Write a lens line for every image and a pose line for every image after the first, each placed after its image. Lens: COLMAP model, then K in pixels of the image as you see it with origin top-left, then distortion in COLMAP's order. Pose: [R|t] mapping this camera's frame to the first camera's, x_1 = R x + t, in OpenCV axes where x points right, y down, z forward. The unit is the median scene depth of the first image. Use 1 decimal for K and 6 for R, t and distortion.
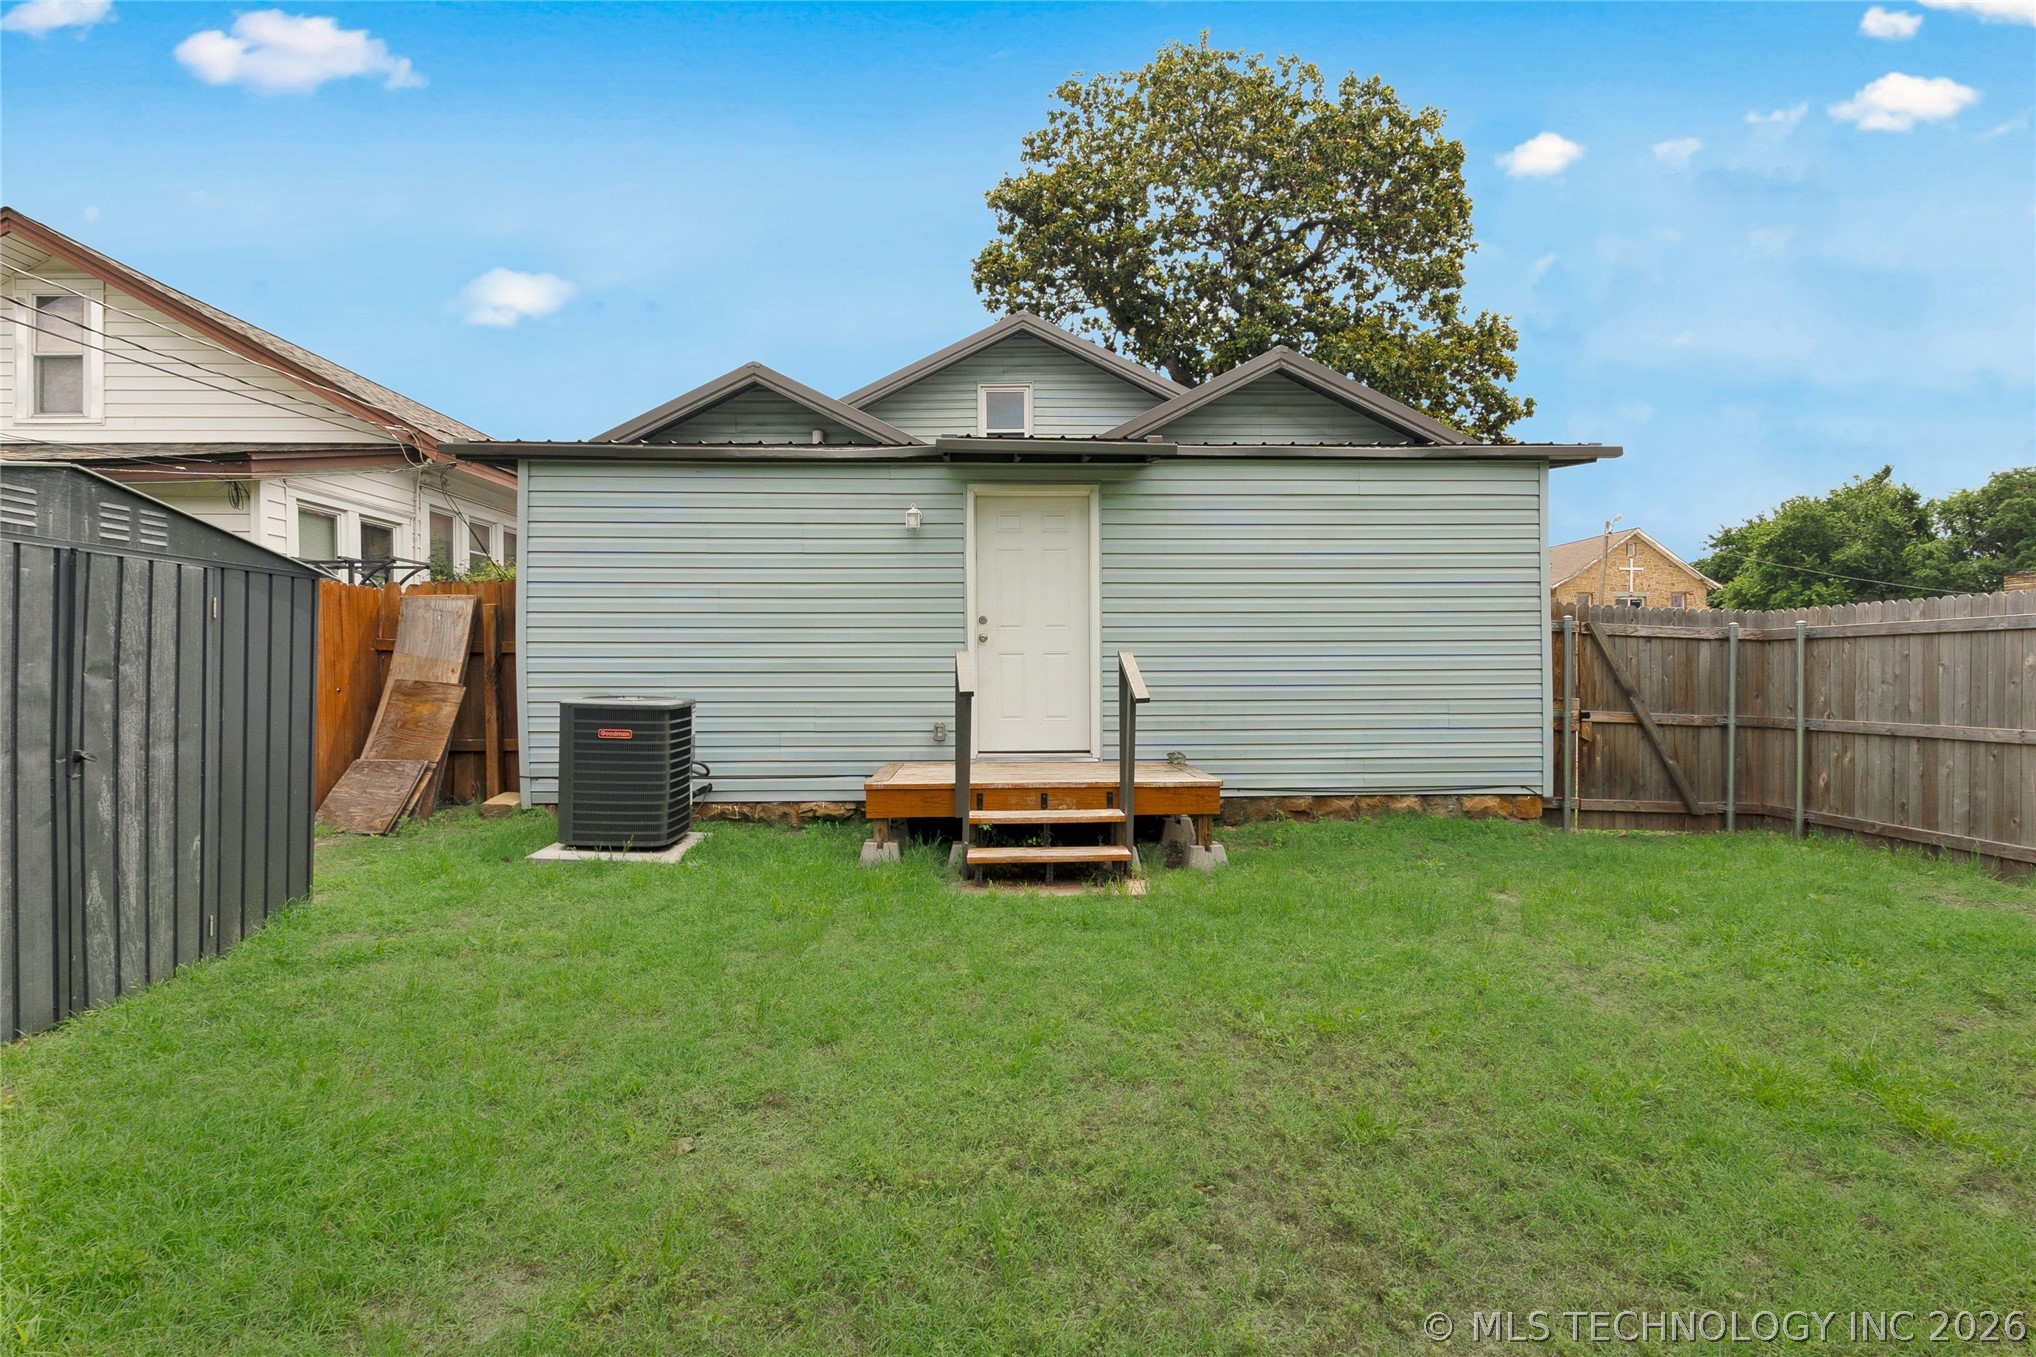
lens RADIAL K [[937.9, 0, 1009.7], [0, 937.9, 675.2], [0, 0, 1]] dist [0.001265, -0.000033]
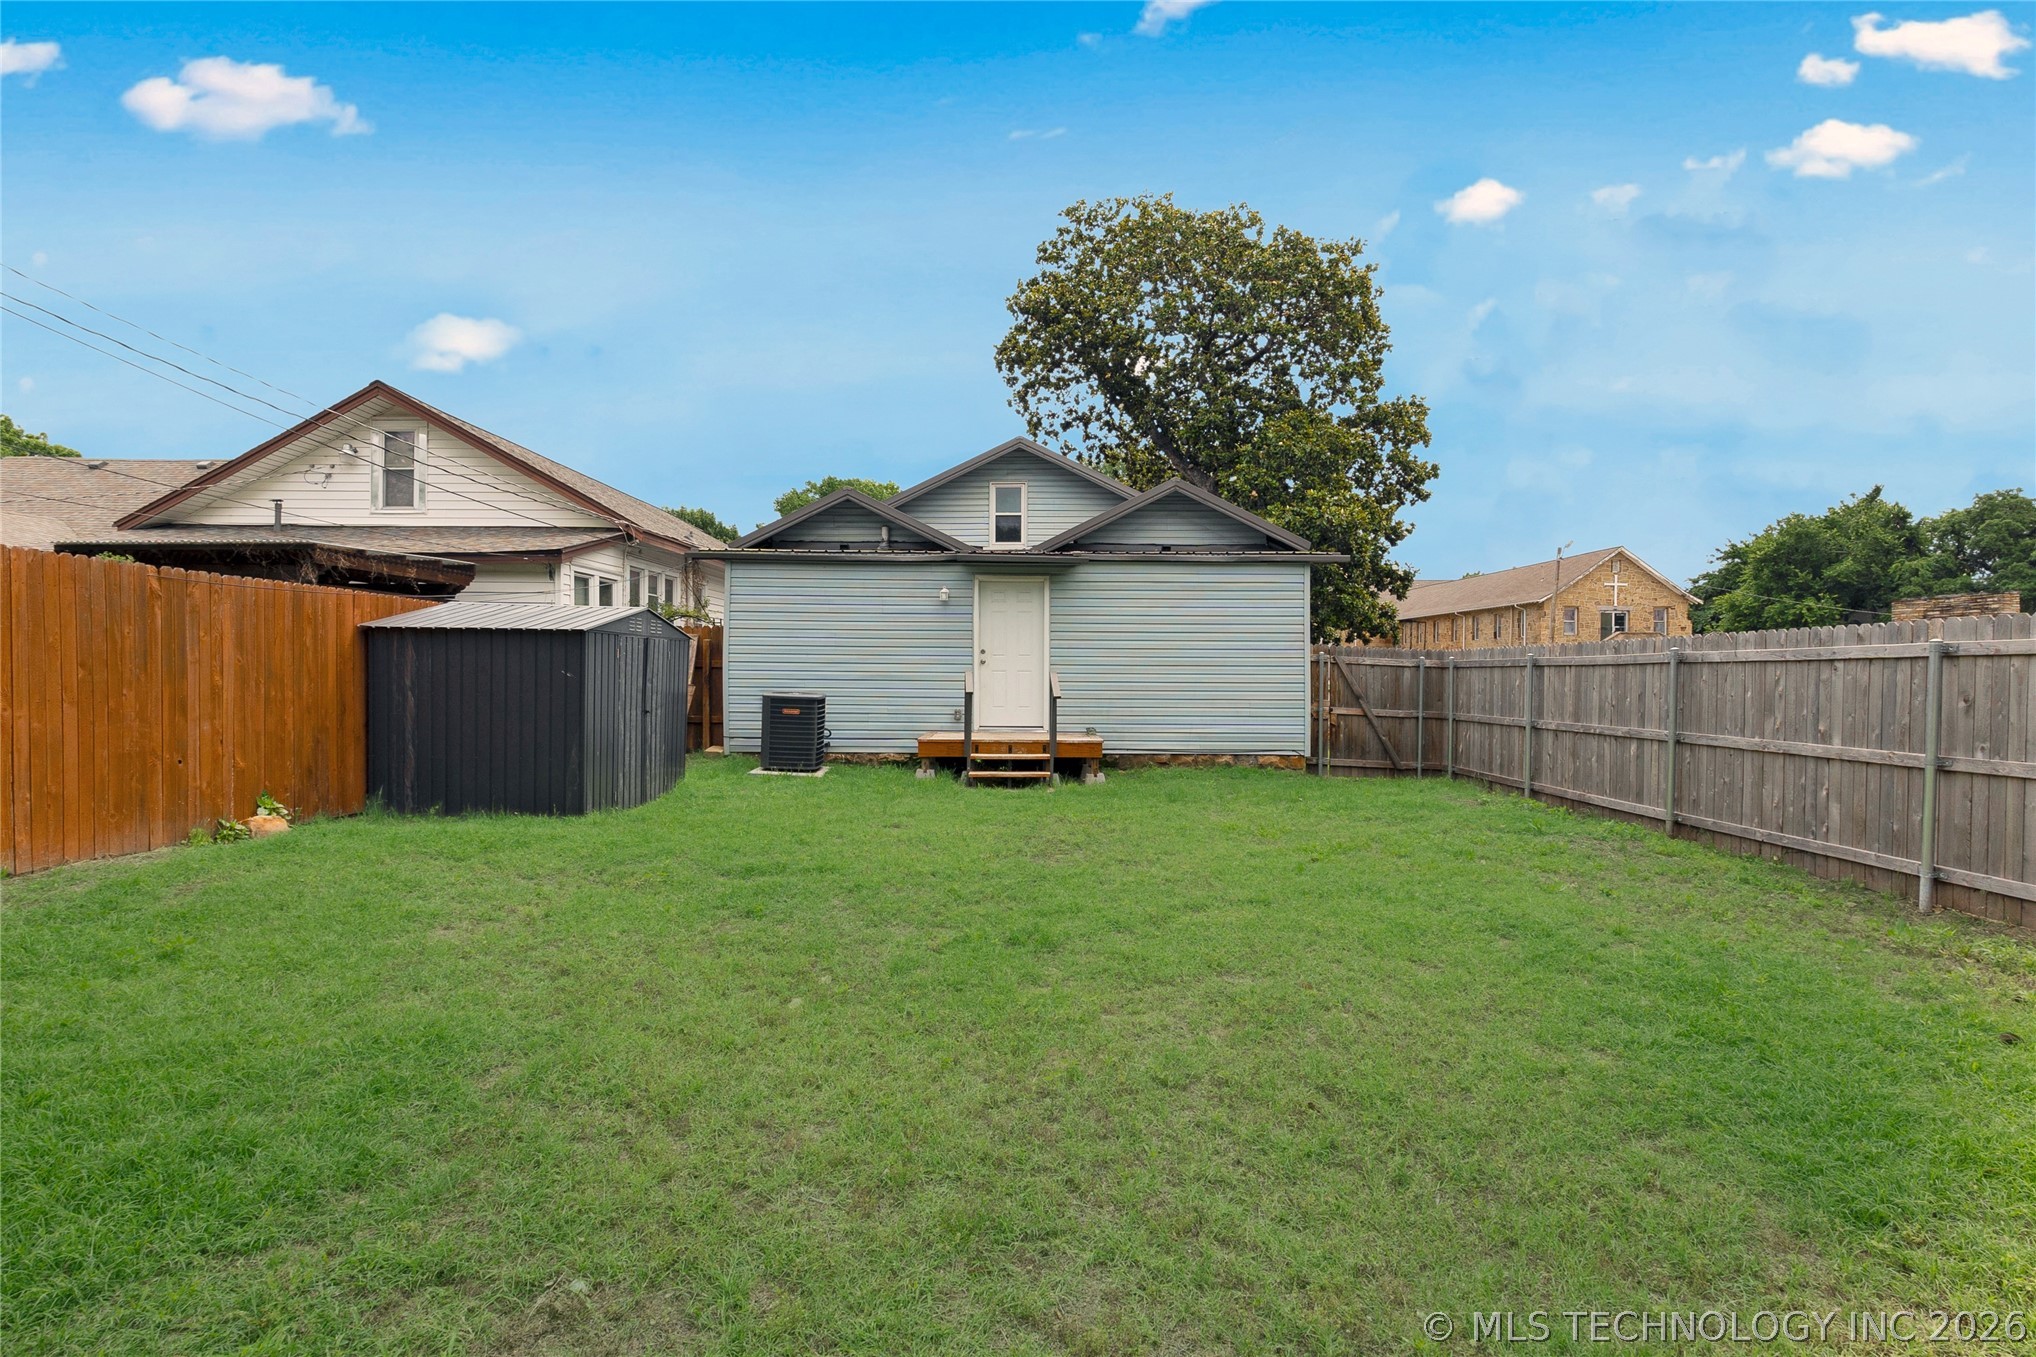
lens RADIAL K [[937.9, 0, 1023.9], [0, 937.9, 679.5], [0, 0, 1]] dist [0.001265, -0.000033]
pose [[0.999758, 0.011506, -0.018769, 0.079531], [-0.011432, 0.999926, 0.004063, -0.014192], [0.018815, -0.003847, 0.999816, -0.736437]]
